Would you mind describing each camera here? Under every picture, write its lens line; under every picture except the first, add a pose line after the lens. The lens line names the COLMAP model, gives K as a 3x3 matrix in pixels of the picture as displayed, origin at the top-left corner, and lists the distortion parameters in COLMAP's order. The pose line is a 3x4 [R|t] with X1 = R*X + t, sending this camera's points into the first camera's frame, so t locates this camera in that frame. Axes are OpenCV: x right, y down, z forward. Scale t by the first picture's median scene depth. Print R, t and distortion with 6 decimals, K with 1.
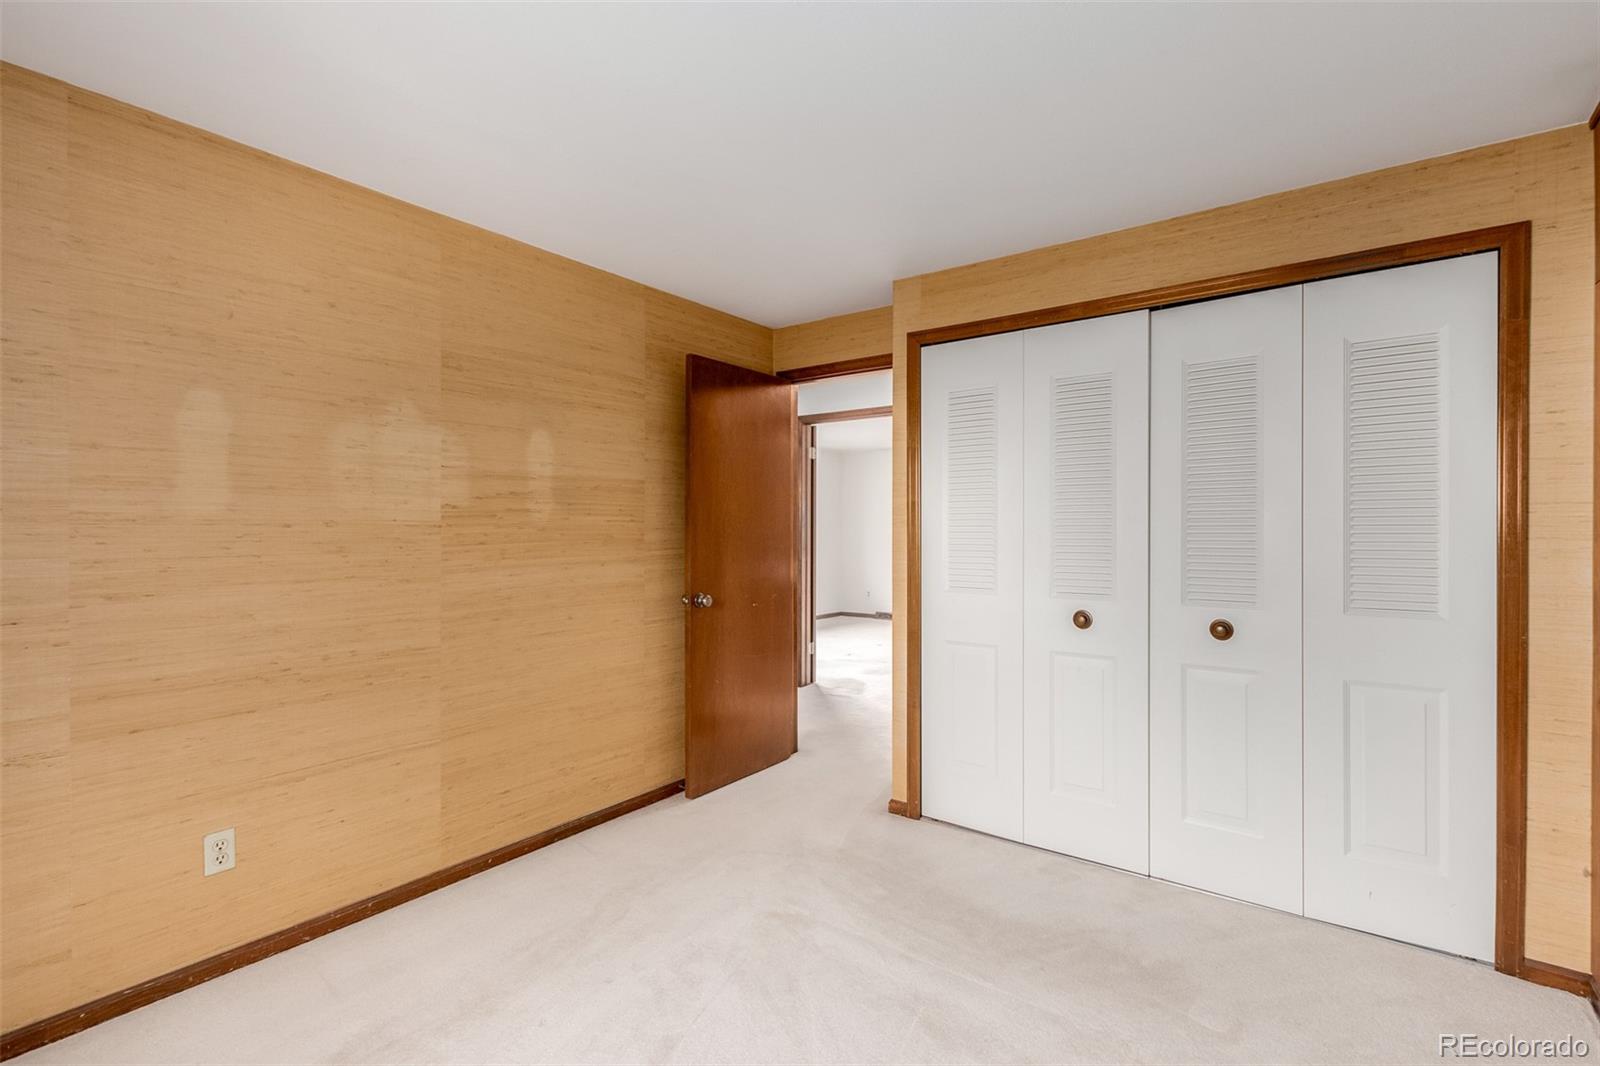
lens RADIAL K [[731.3, 0, 810.7], [0, 731.3, 538.5], [0, 0, 1]] dist [0.011254, -0.003829]
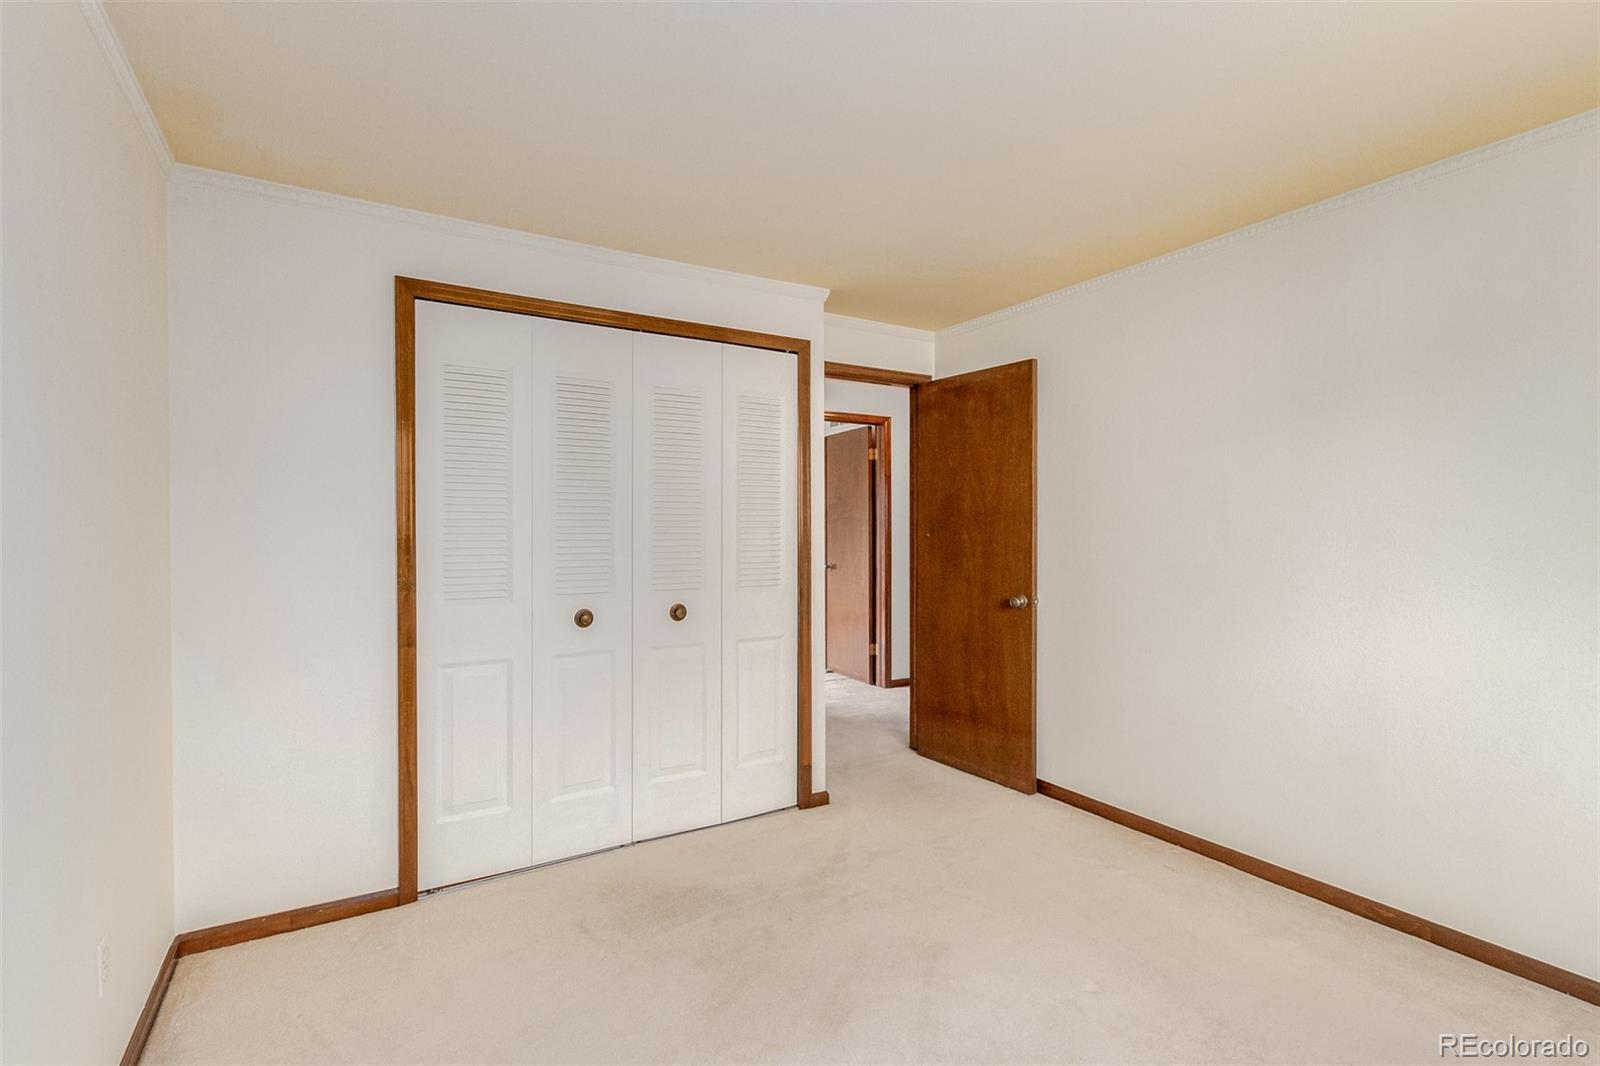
lens RADIAL K [[731.3, 0, 804.1], [0, 731.3, 530.4], [0, 0, 1]] dist [0.011254, -0.003829]
pose [[0.371736, -0.000885, 0.928338, -0.458686], [0.010566, 0.999939, -0.003277, -0.005110], [-0.928278, 0.011027, 0.371723, 0.343625]]
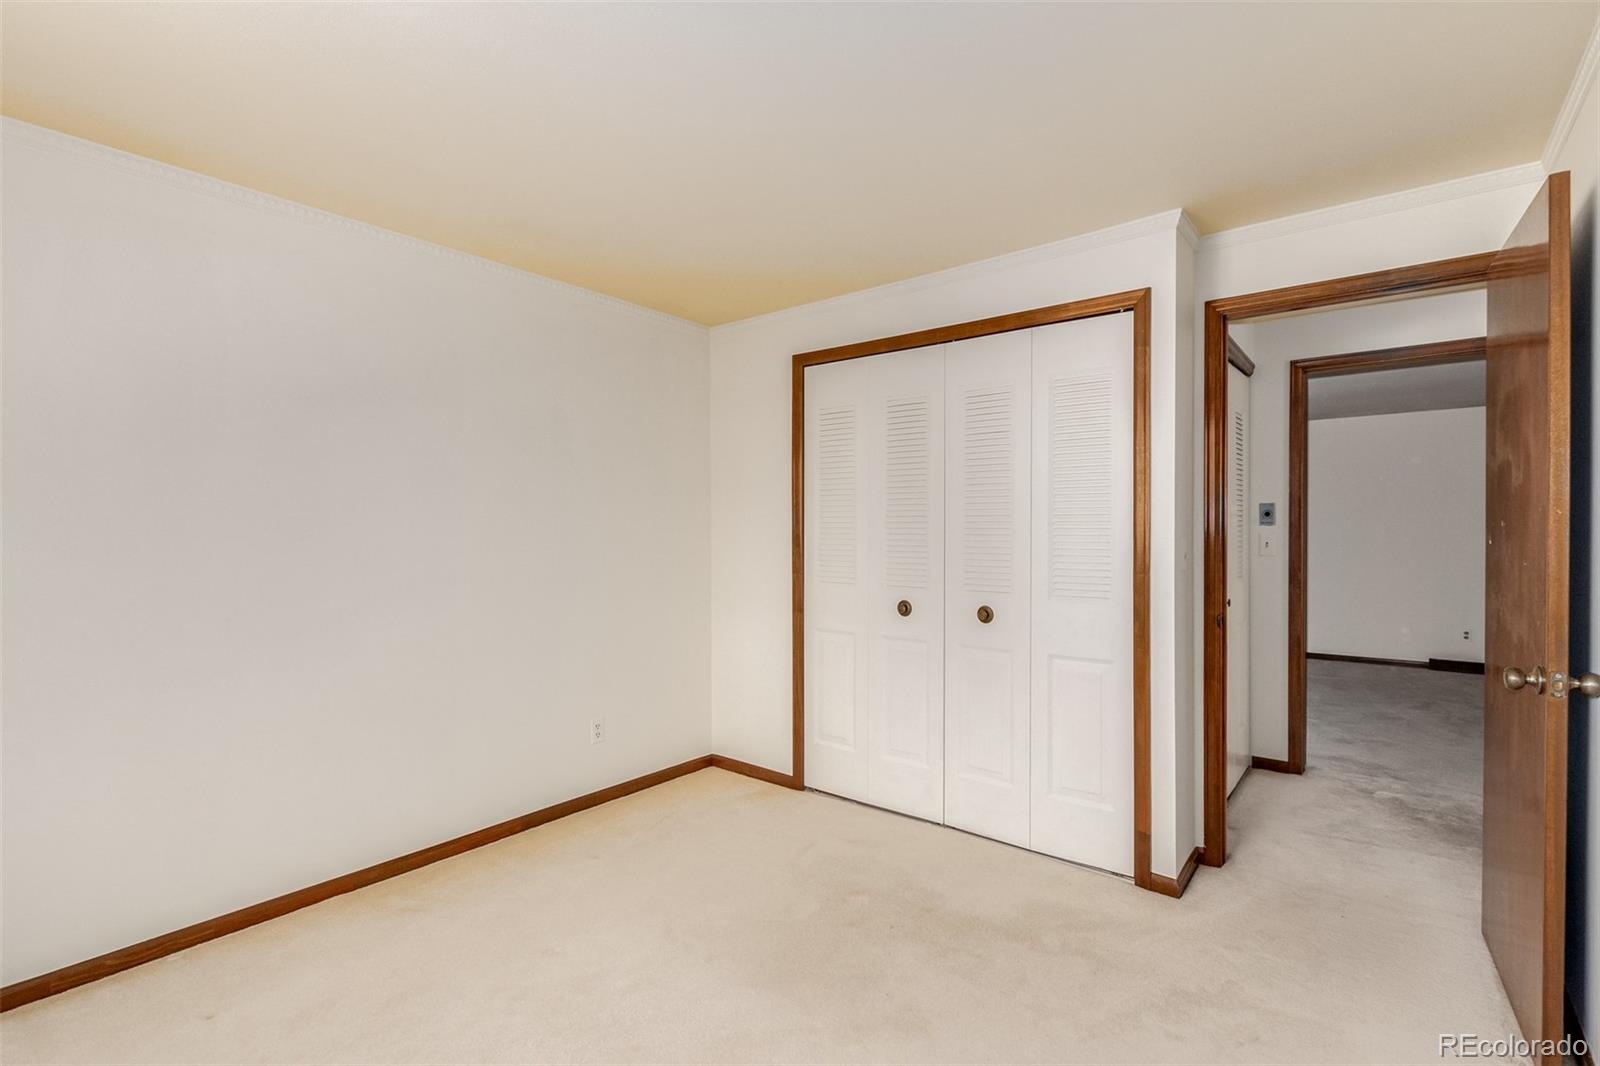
lens RADIAL K [[731.3, 0, 797.0], [0, 731.3, 538.7], [0, 0, 1]] dist [0.011254, -0.003829]
pose [[0.999726, 0.004339, -0.023002, 0.180429], [-0.004394, 0.999988, -0.002318, 0.002982], [0.022992, 0.002418, 0.999733, -0.123994]]
